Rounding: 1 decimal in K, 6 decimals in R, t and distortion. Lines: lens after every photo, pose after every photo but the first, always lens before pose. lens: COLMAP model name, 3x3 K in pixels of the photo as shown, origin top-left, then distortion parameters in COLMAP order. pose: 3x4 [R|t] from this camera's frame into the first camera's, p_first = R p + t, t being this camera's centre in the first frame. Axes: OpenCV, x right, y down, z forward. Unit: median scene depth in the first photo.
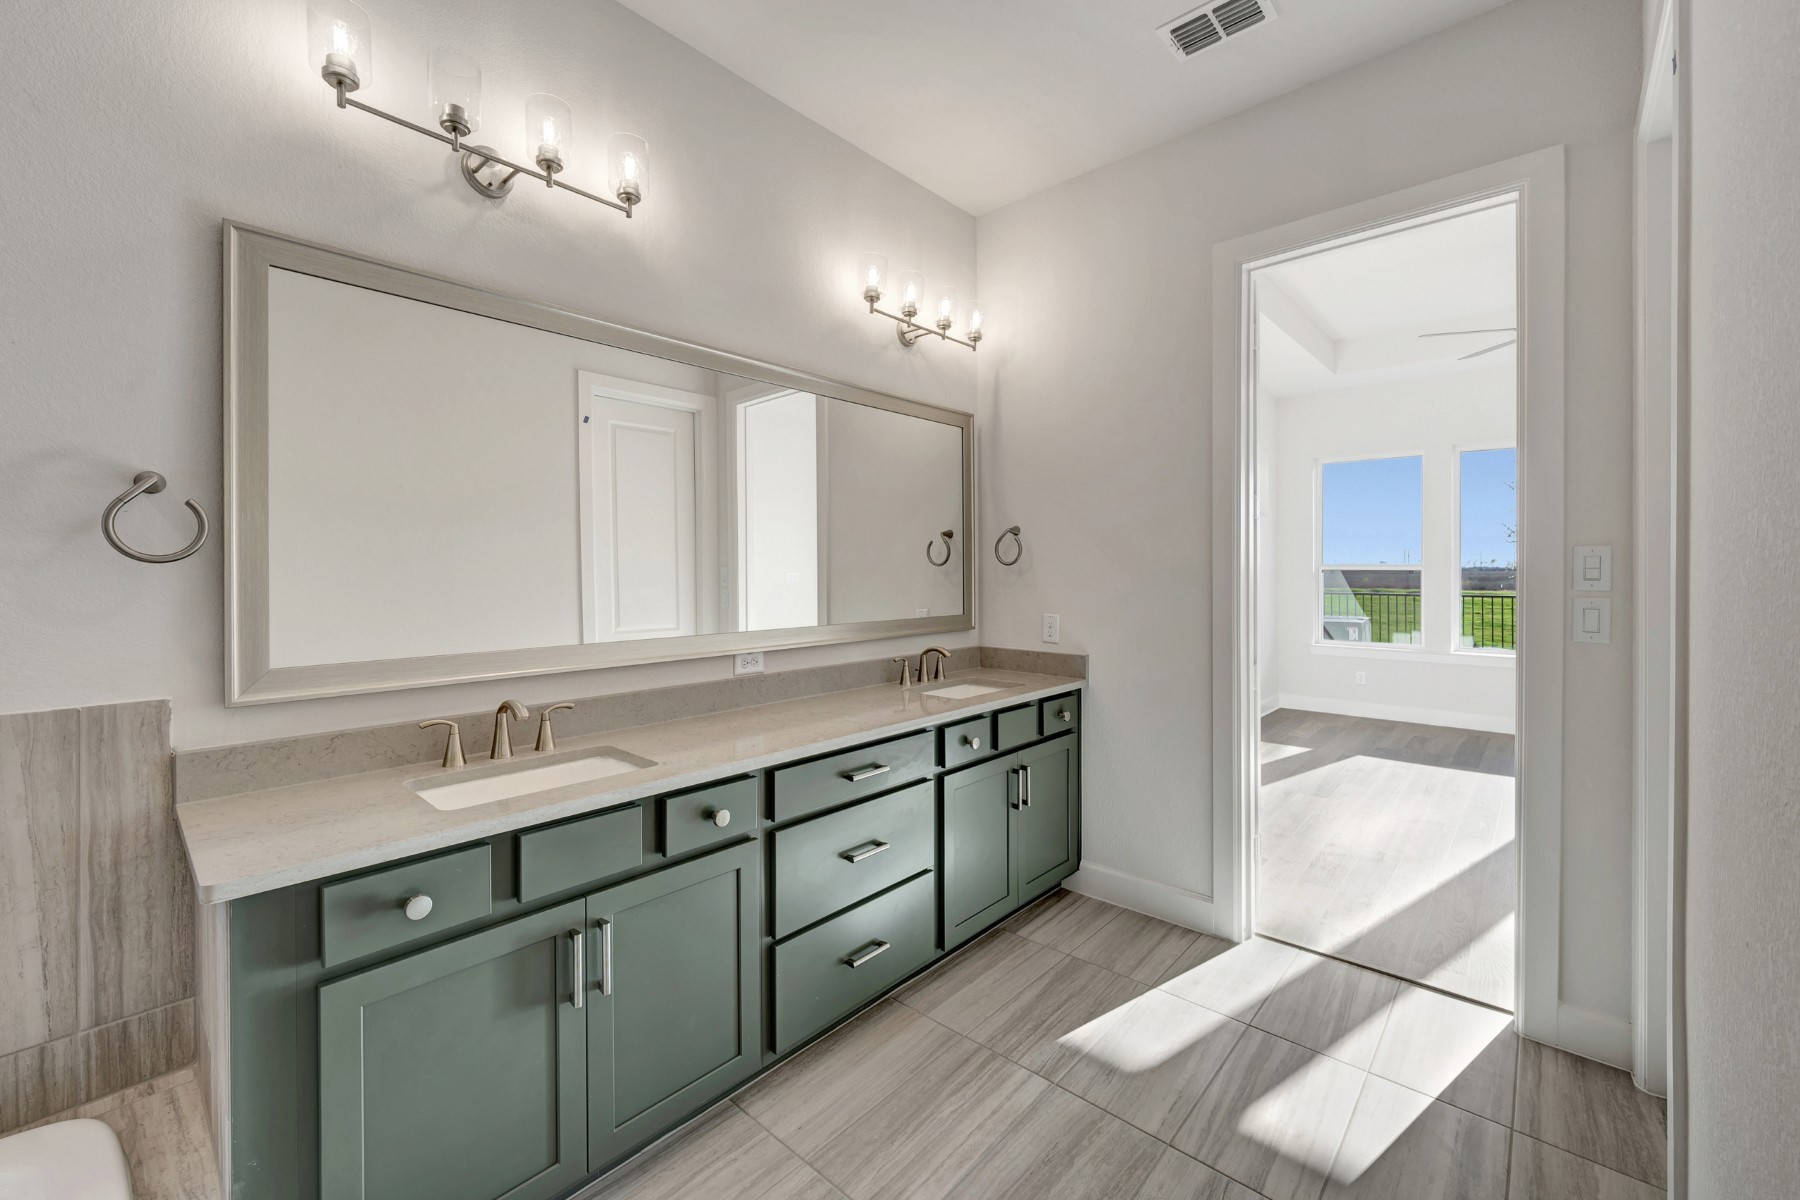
lens RADIAL K [[711.7, 0, 924.3], [0, 711.7, 578.1], [0, 0, 1]] dist [0.004394, -0.000833]
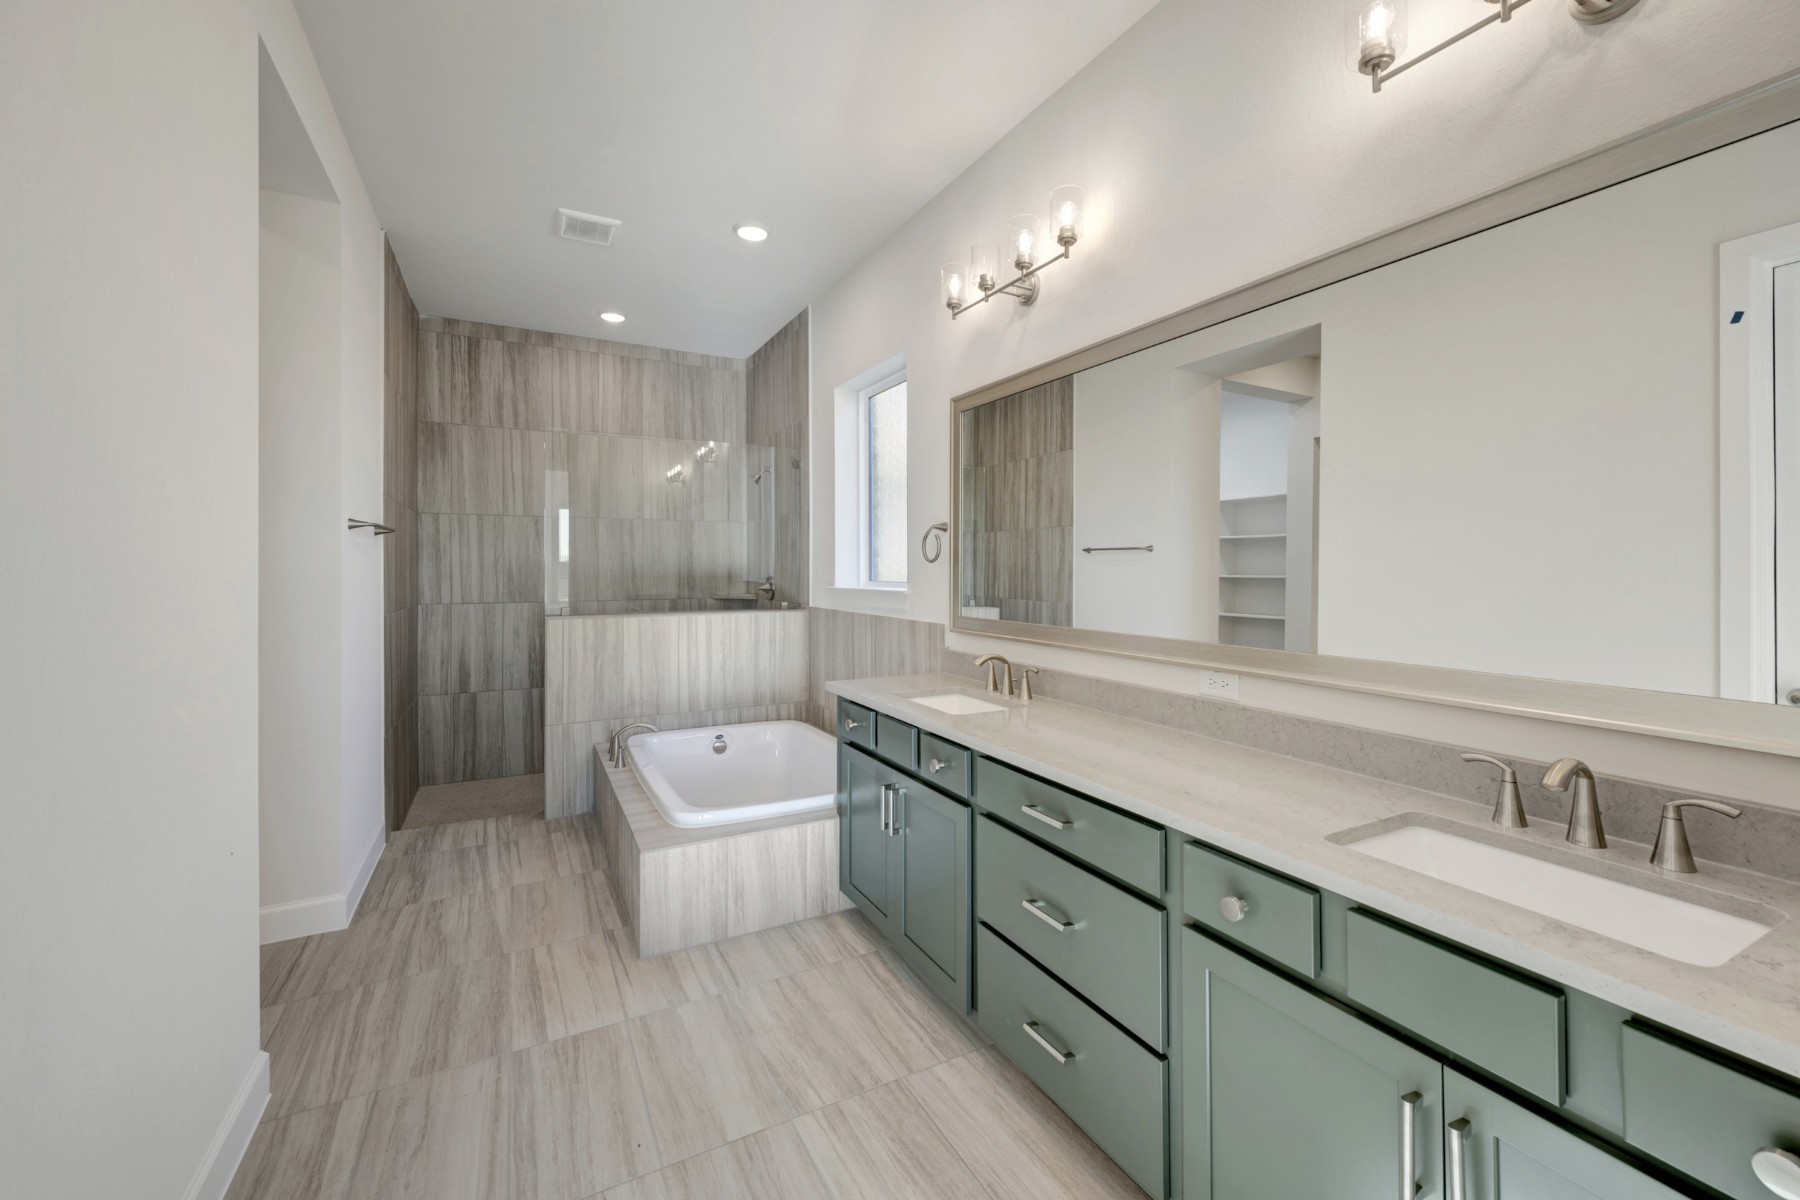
lens RADIAL K [[711.7, 0, 895.4], [0, 711.7, 566.5], [0, 0, 1]] dist [0.004394, -0.000833]
pose [[-0.343111, 0.004887, -0.939282, 0.840297], [-0.006044, 0.999954, 0.007411, -0.019406], [0.939275, 0.008220, -0.343066, 1.264598]]
